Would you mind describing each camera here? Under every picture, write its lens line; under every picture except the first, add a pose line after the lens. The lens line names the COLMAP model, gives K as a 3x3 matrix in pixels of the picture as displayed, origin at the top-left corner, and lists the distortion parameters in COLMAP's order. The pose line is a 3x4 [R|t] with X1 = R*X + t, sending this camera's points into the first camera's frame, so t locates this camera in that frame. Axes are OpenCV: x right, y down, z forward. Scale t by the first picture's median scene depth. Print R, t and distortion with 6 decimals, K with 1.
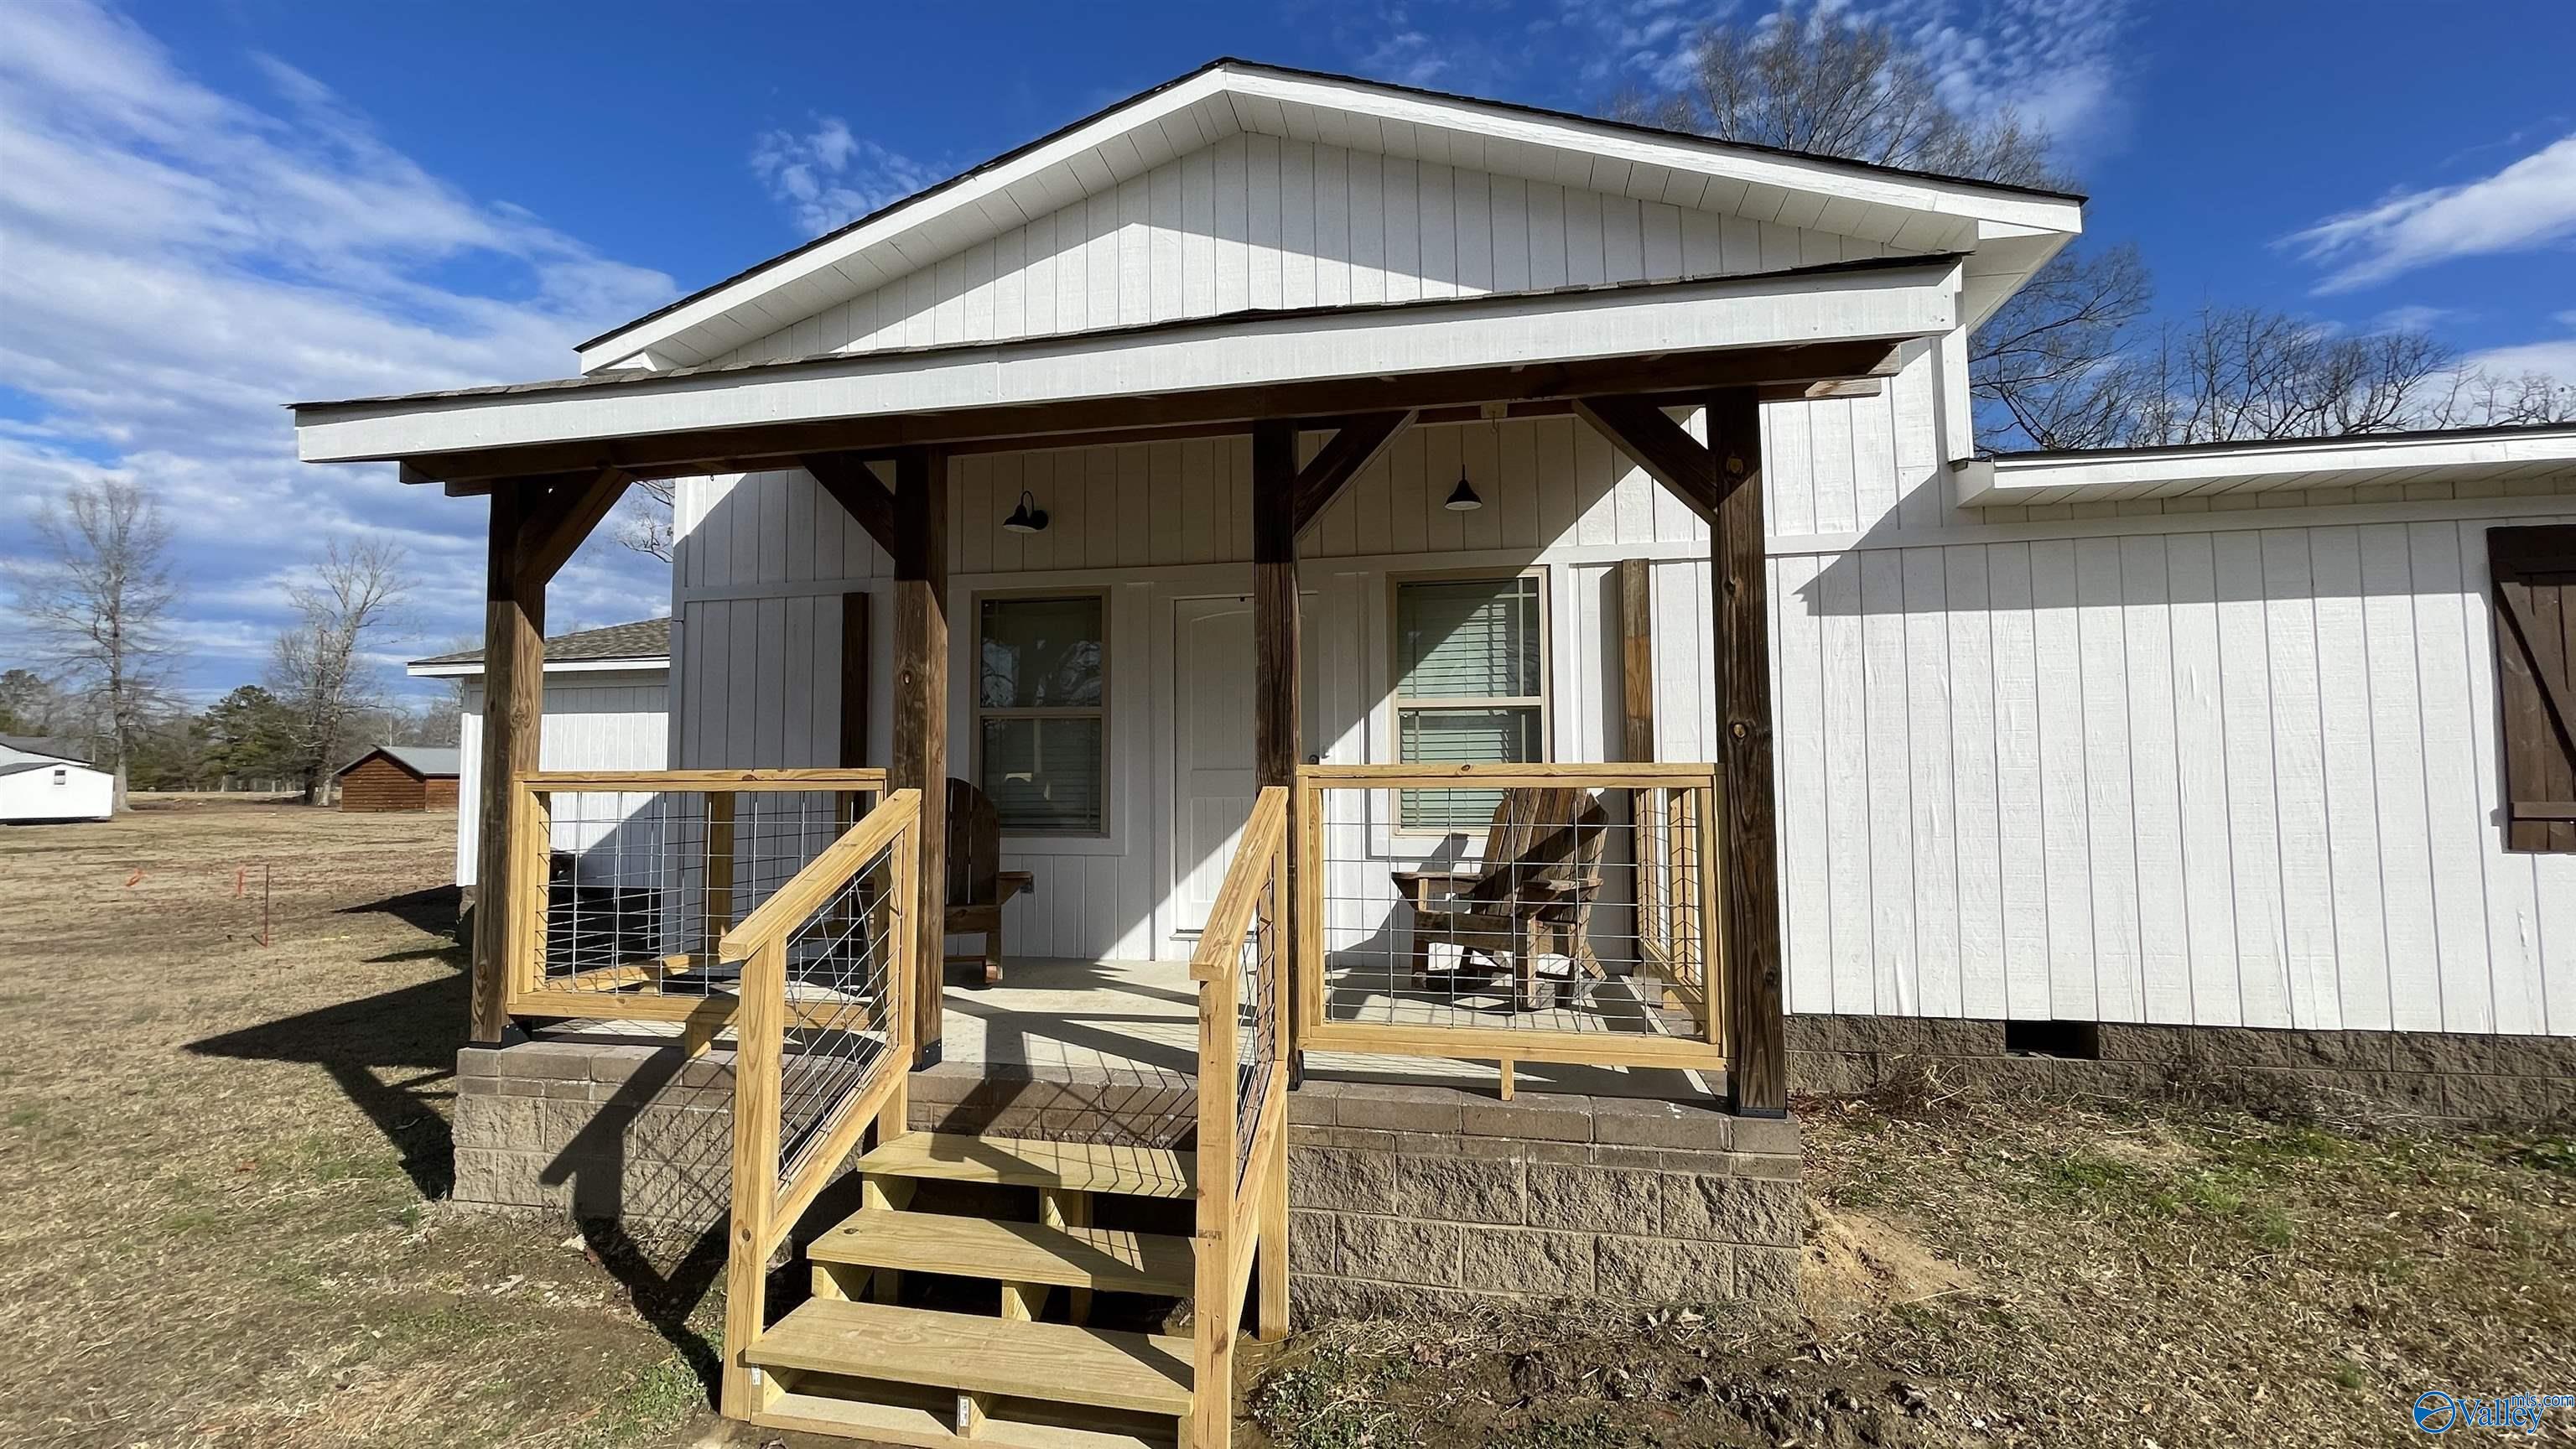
lens RADIAL K [[1038.5, 0, 1294.6], [0, 1038.5, 716.4], [0, 0, 1]] dist [-0.000396, -0.000036]
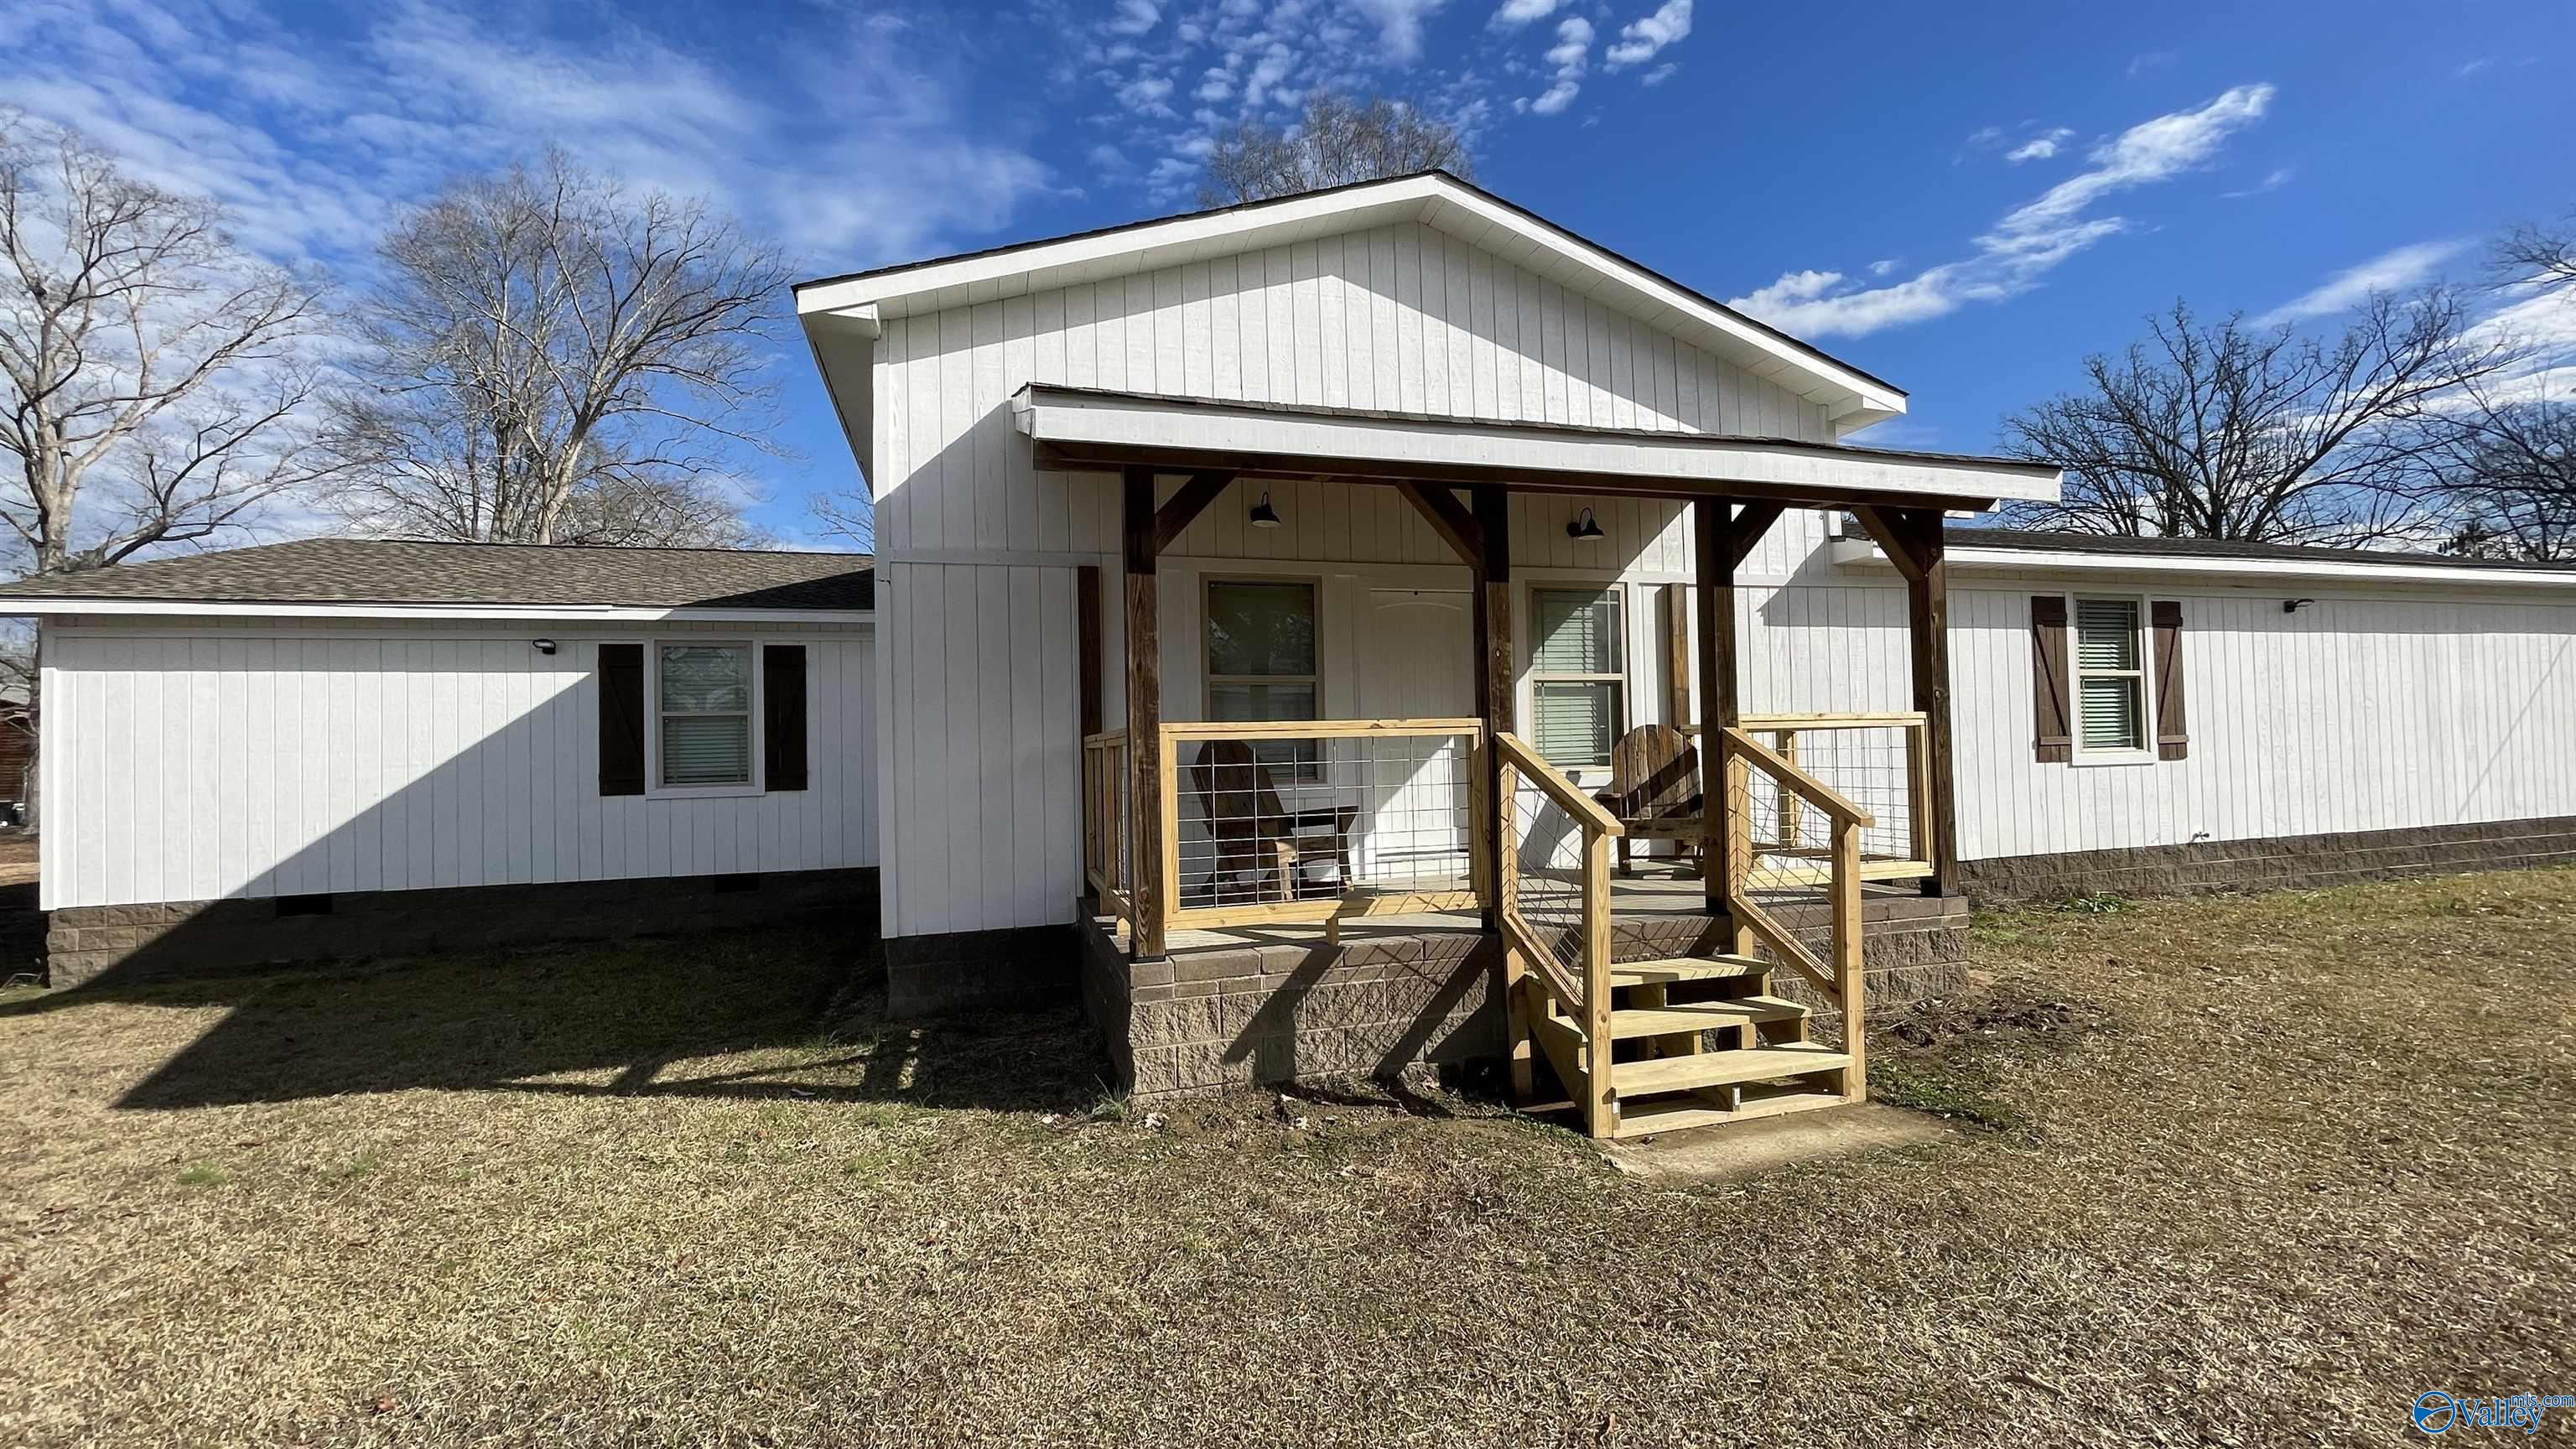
lens RADIAL K [[1038.5, 0, 1294.6], [0, 1038.5, 716.4], [0, 0, 1]] dist [-0.000396, -0.000036]
pose [[0.884043, -0.000802, 0.467404, -0.856810], [-0.007992, 0.999826, 0.016832, 0.019710], [-0.467337, -0.018616, 0.883883, -0.063495]]
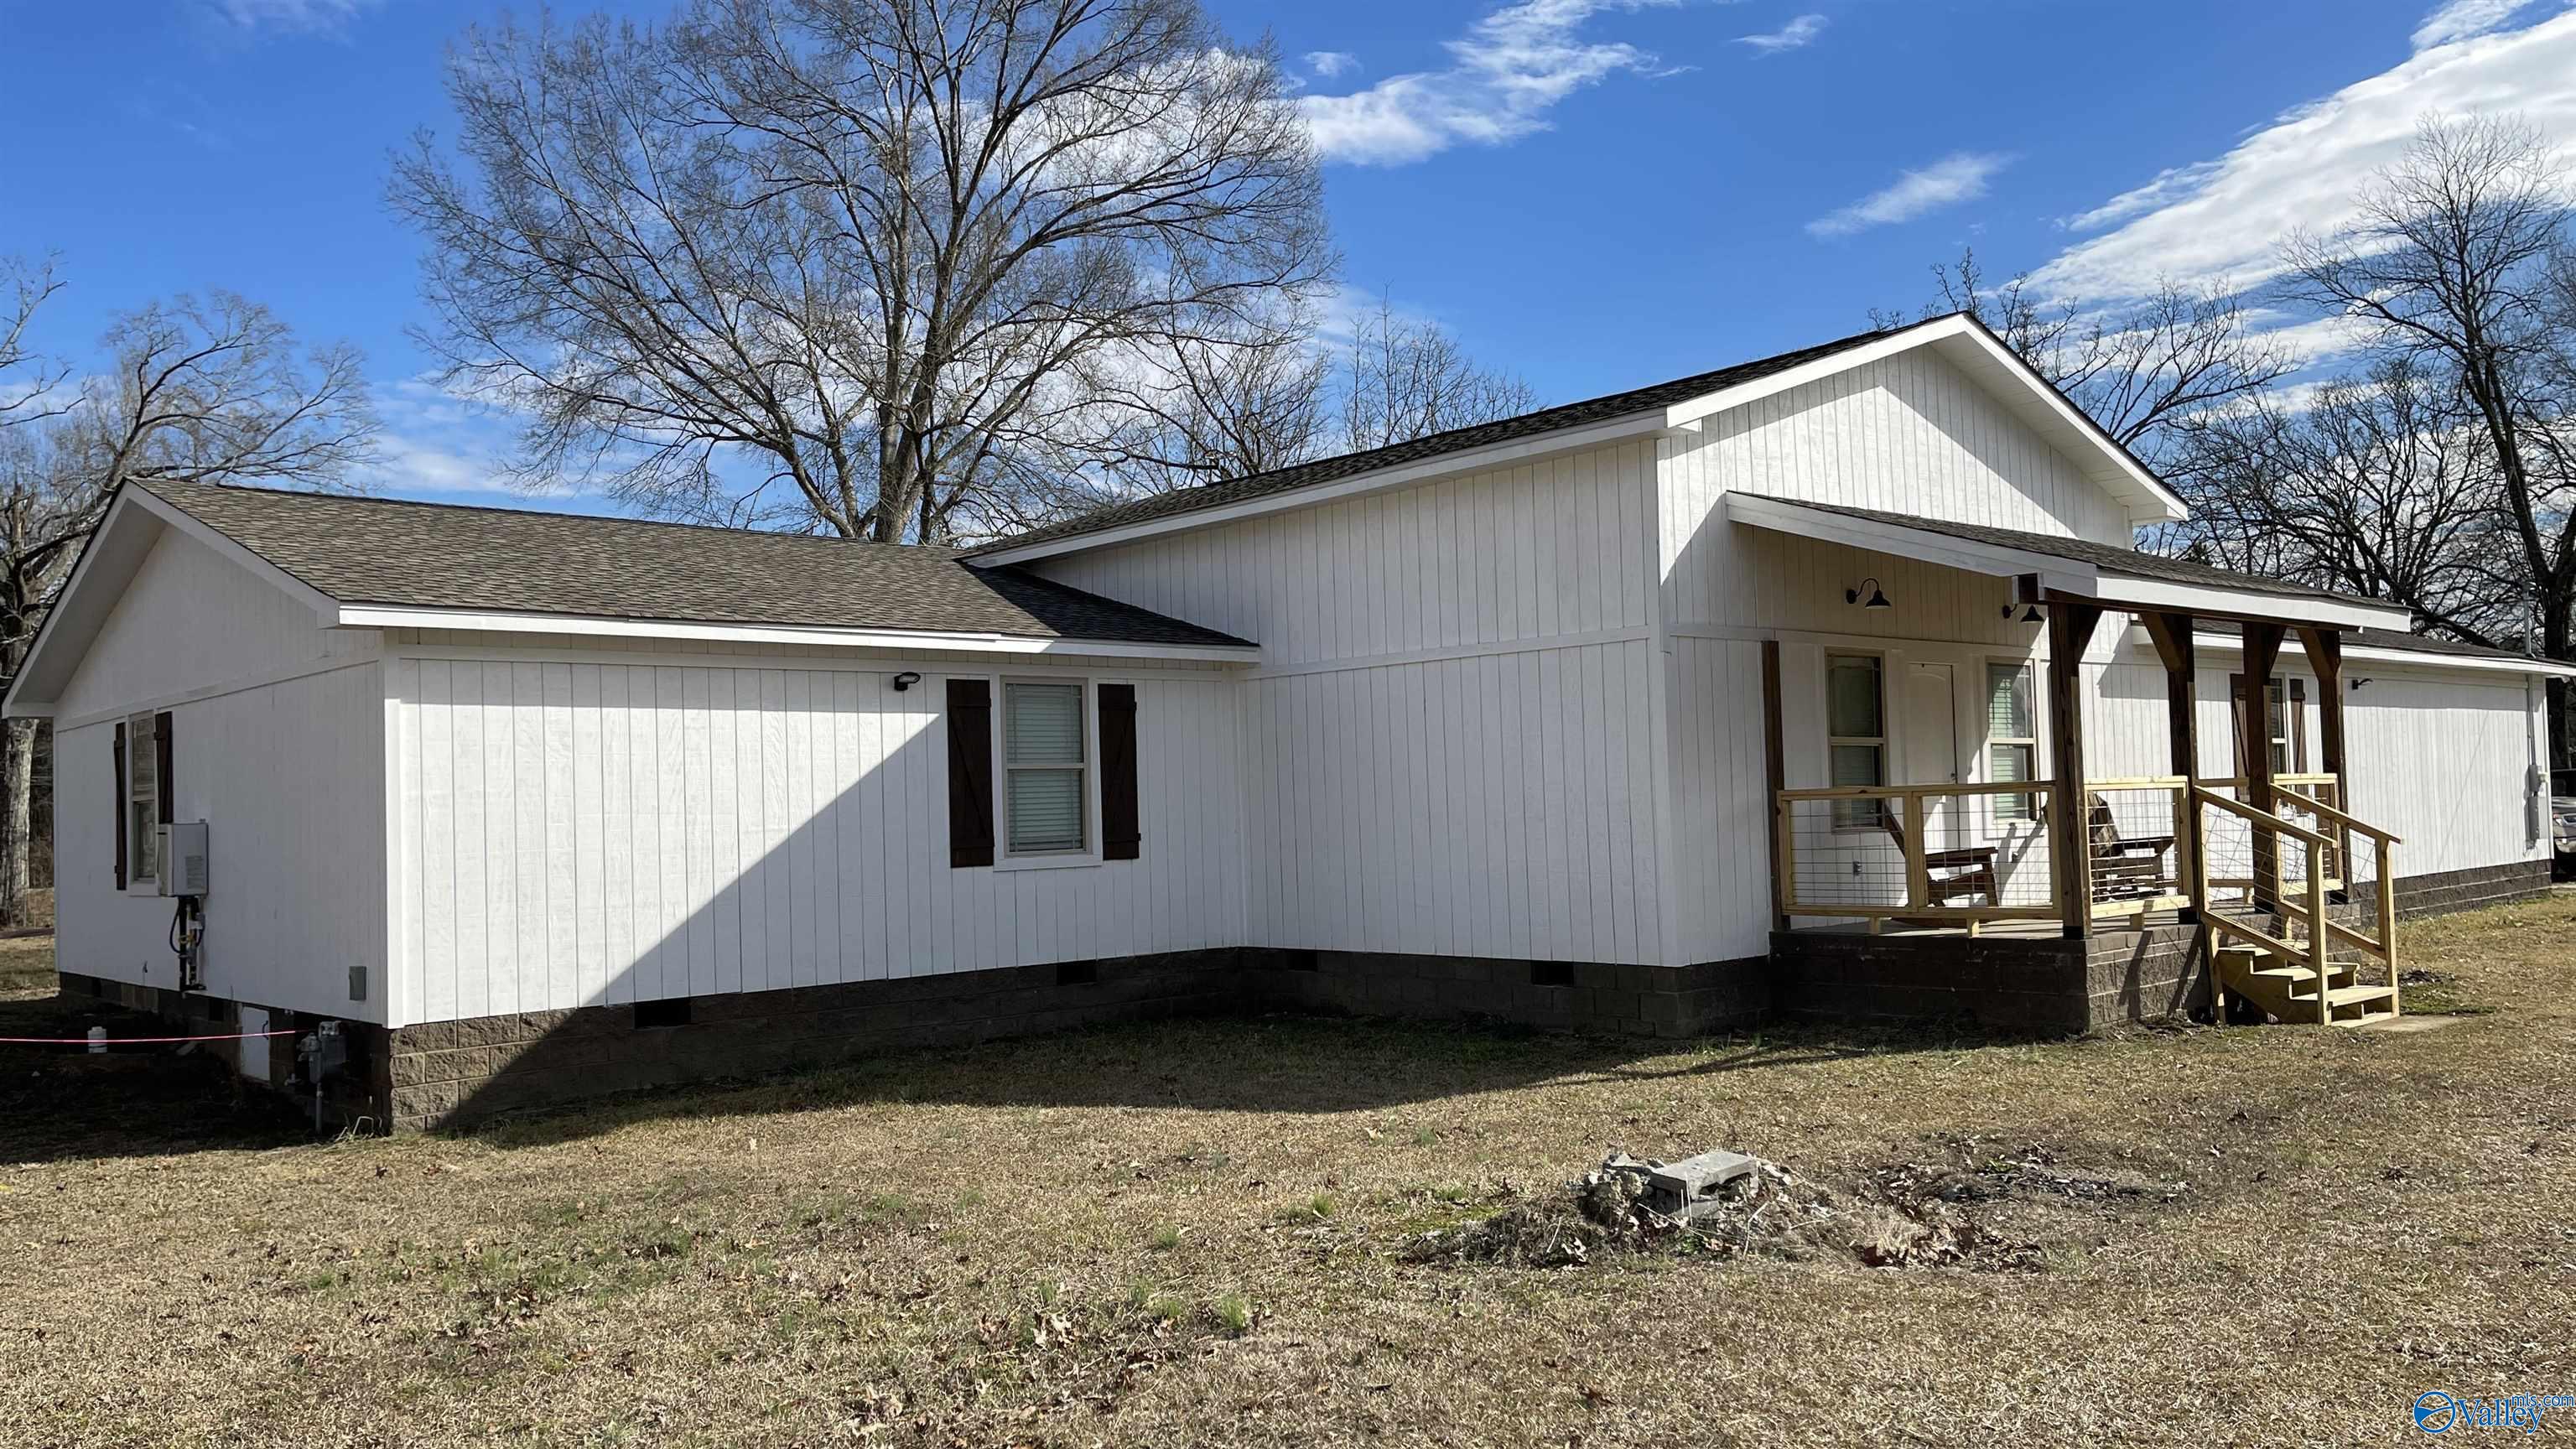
lens RADIAL K [[1906.6, 0, 1292.8], [0, 1906.6, 737.0], [0, 0, 1]] dist [0.031495, -0.004416]
pose [[0.599036, 0.019828, 0.800476, -2.939580], [-0.019290, 0.999761, -0.010330, 0.033131], [-0.800489, -0.009253, 0.599275, 0.117860]]
